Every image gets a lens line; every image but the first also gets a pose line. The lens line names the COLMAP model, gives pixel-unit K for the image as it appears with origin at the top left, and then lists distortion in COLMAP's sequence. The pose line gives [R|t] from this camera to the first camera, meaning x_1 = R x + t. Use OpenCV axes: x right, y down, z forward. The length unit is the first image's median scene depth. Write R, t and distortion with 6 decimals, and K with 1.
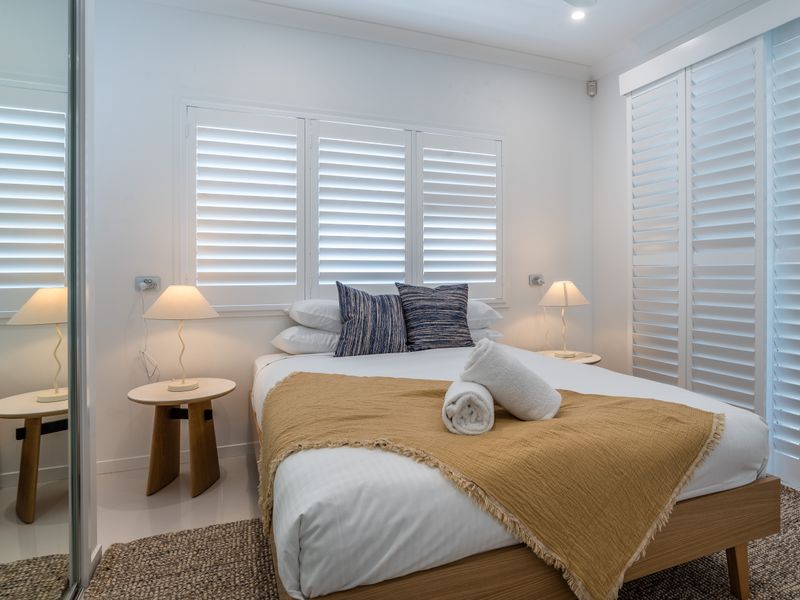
lens RADIAL K [[467.5, 0, 407.3], [0, 467.5, 289.3], [0, 0, 1]] dist [-0.007883, 0.001308]
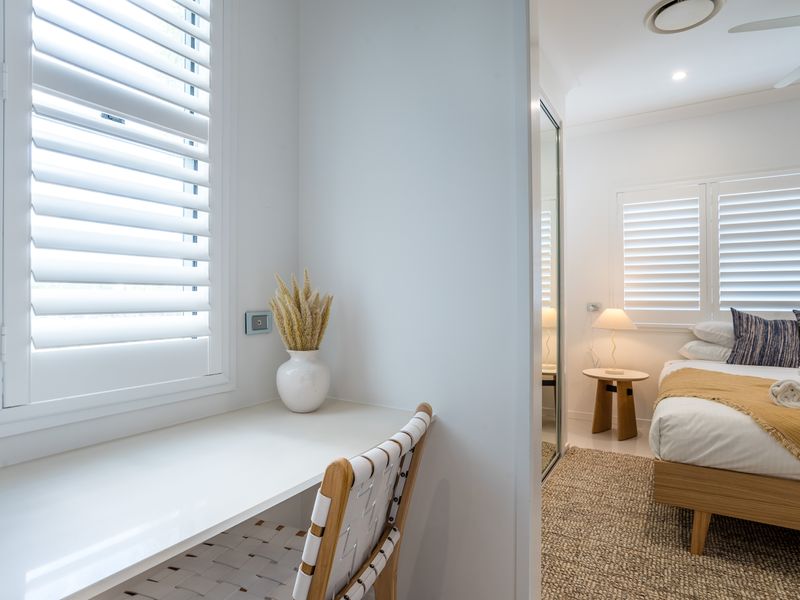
lens RADIAL K [[467.5, 0, 407.3], [0, 467.5, 289.3], [0, 0, 1]] dist [-0.007883, 0.001308]
pose [[0.625240, -0.016148, -0.780266, 0.331409], [-0.030371, 0.998525, -0.045002, 0.019159], [0.779841, 0.051834, 0.623827, -0.571626]]
